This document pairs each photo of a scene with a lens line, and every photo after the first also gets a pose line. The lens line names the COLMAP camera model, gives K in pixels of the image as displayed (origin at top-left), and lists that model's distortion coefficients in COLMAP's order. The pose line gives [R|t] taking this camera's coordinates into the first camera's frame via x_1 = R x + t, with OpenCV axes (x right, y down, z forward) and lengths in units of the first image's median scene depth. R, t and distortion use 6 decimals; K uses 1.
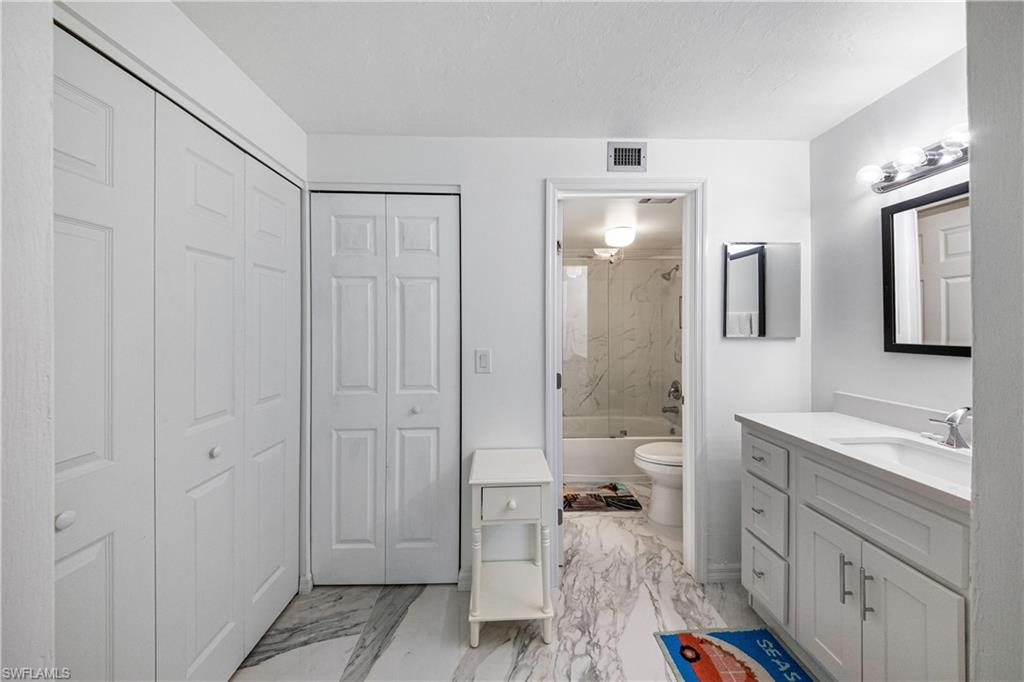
lens RADIAL K [[356.5, 0, 515.9], [0, 356.5, 327.4], [0, 0, 1]] dist [0.062336, -0.028377]
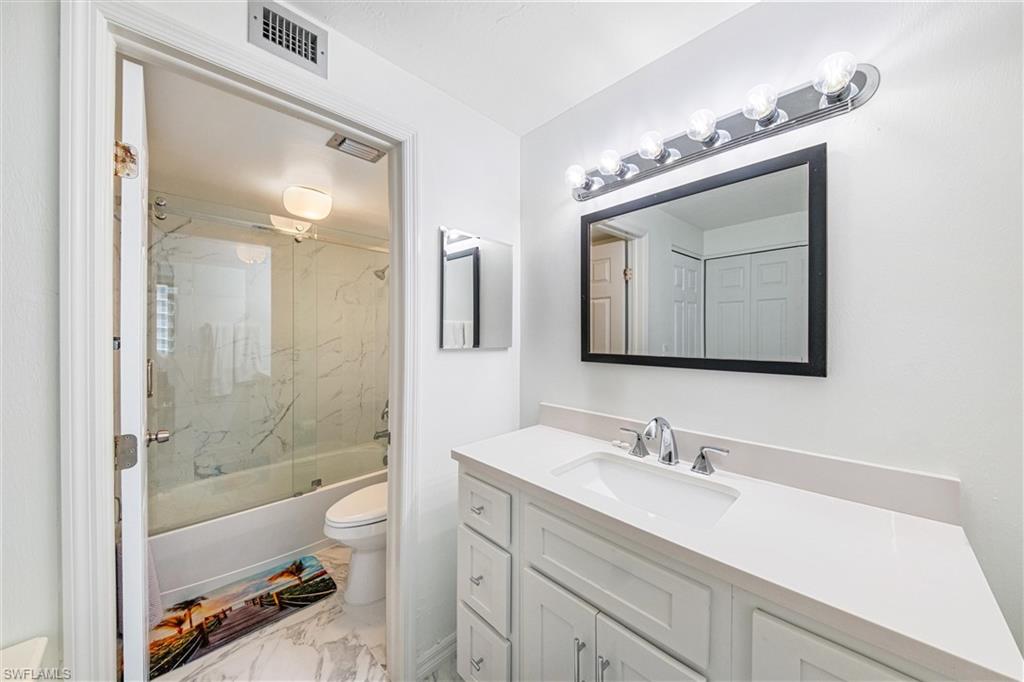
lens RADIAL K [[343.4, 0, 529.0], [0, 343.4, 348.2], [0, 0, 1]] dist [0.000369, -0.008889]
pose [[0.718256, -0.012090, 0.695674, 0.187307], [-0.008972, 0.999605, 0.026634, 0.004866], [-0.695721, -0.025372, 0.717864, 0.319936]]
